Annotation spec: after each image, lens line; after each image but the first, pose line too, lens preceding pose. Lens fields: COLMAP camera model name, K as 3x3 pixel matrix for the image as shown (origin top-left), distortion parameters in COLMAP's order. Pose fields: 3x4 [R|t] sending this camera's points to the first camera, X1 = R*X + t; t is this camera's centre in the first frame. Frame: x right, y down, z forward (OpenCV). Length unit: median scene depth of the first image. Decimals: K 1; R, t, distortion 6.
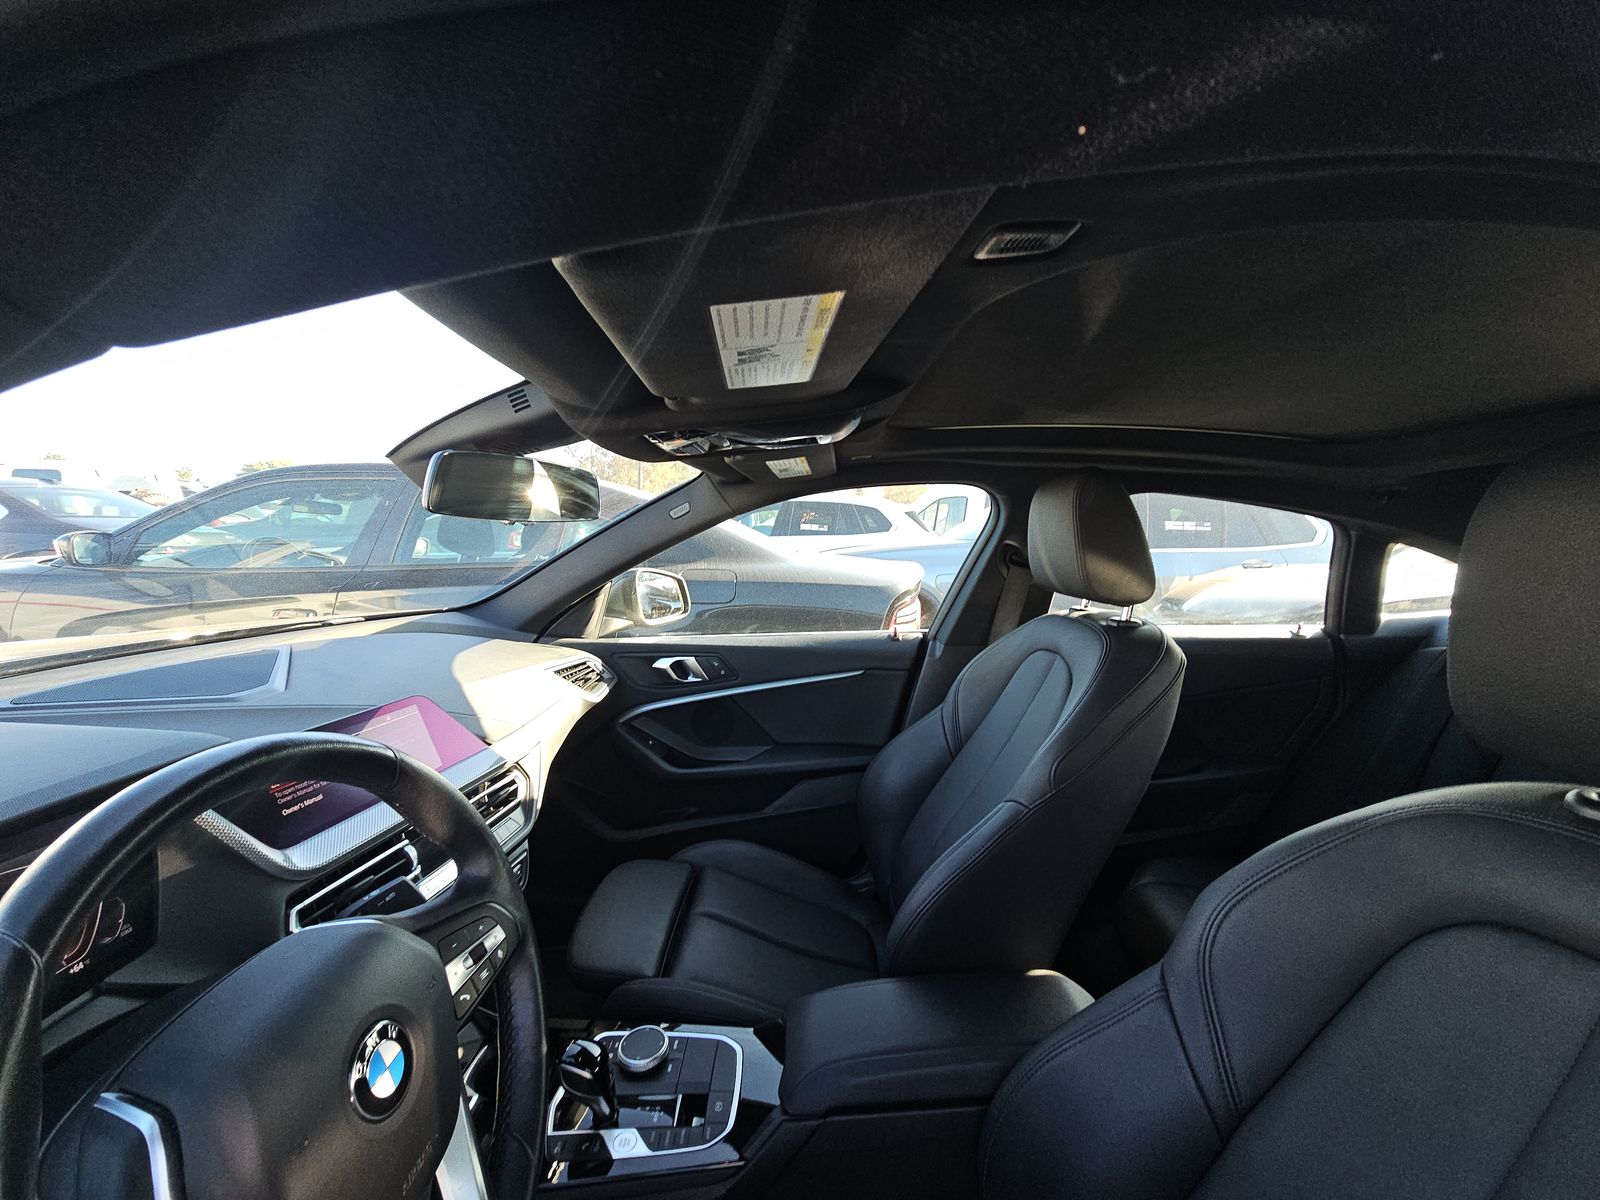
lens RADIAL K [[645.2, 0, 794.5], [0, 645.2, 589.1], [0, 0, 1]] dist [0.004011, -0.006050]
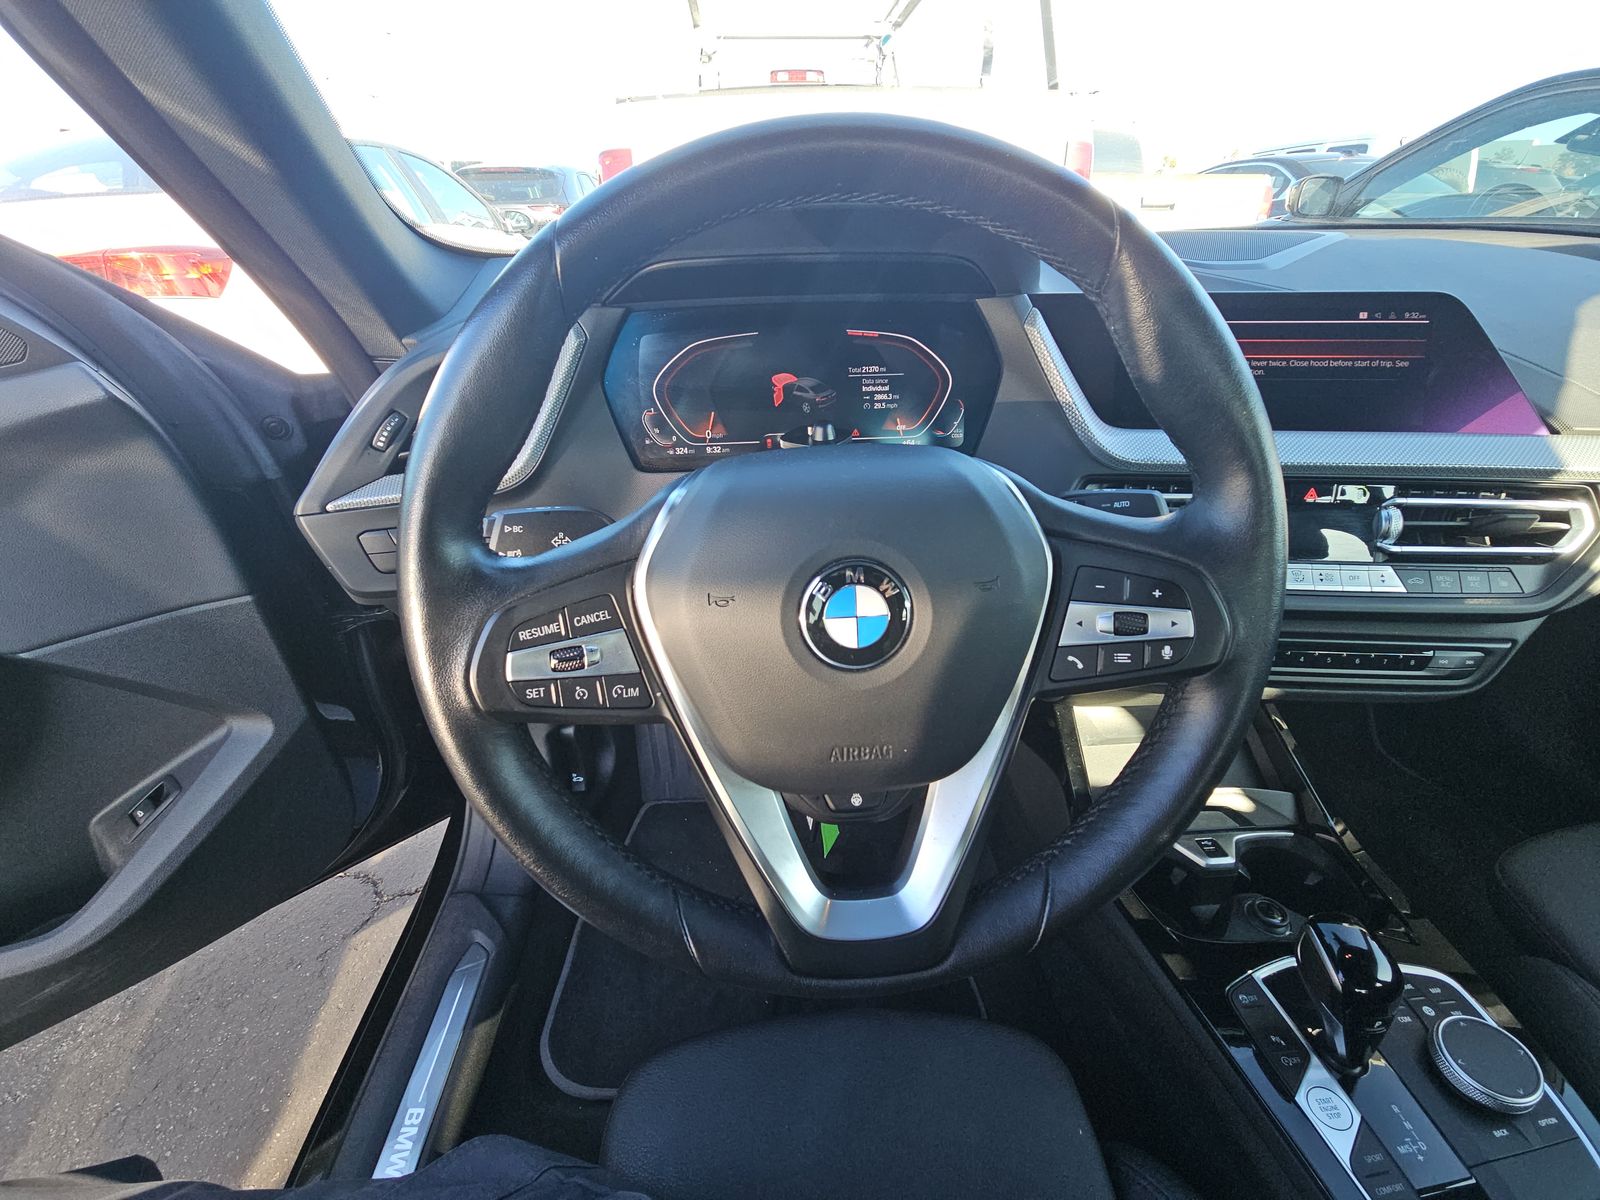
lens RADIAL K [[645.2, 0, 794.5], [0, 645.2, 589.1], [0, 0, 1]] dist [0.004011, -0.006050]
pose [[0.066566, 0.467727, -0.881363, 0.000062], [-0.062451, 0.883543, 0.464168, 0.103596], [0.995826, 0.024144, 0.088024, 0.237513]]
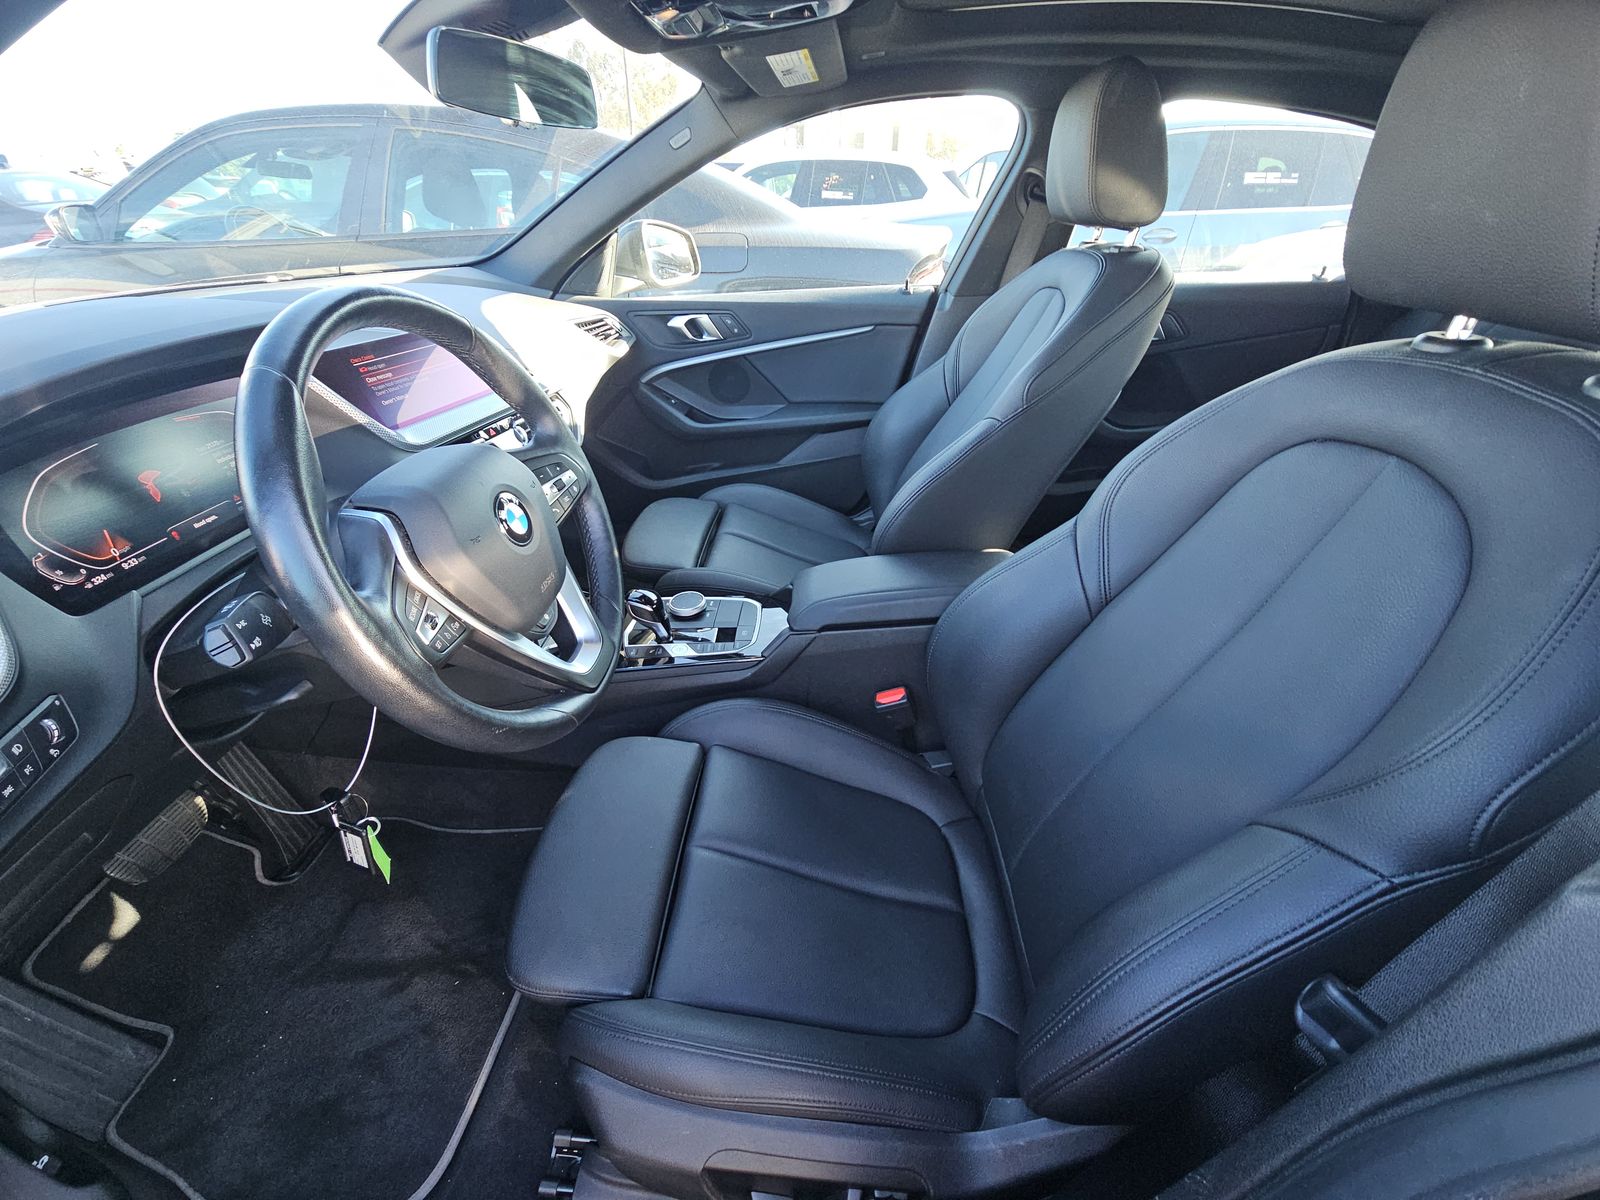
lens RADIAL K [[645.9, 0, 792.6], [0, 645.9, 587.7], [0, 0, 1]] dist [0.000705, -0.000290]
pose [[0.999294, 0.001742, -0.037533, 0.020946], [0.014472, 0.904013, 0.427259, 0.067967], [0.034675, -0.427501, 0.903350, -0.117206]]
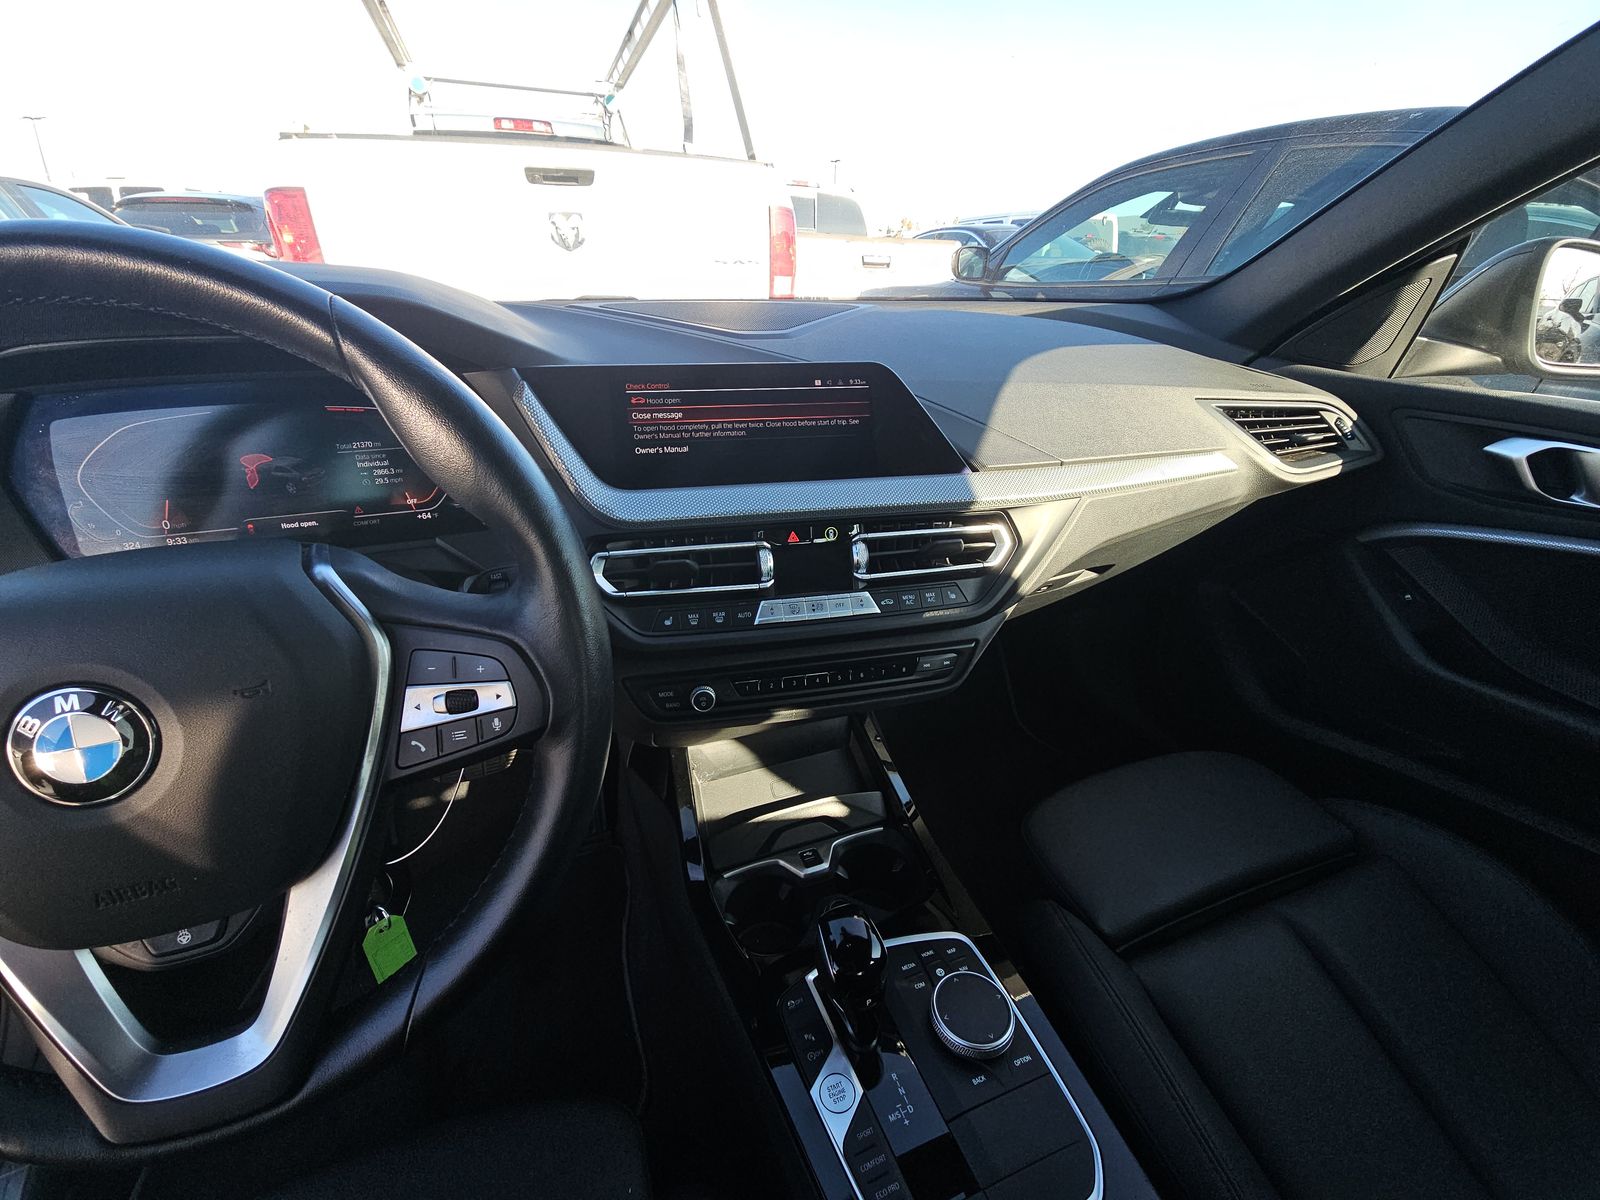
lens RADIAL K [[645.2, 0, 794.5], [0, 645.2, 589.1], [0, 0, 1]] dist [0.004011, -0.006050]
pose [[0.361776, 0.393102, -0.845334, 0.037282], [-0.077107, 0.916263, 0.393086, 0.075036], [0.929071, -0.077028, 0.361793, 0.402323]]
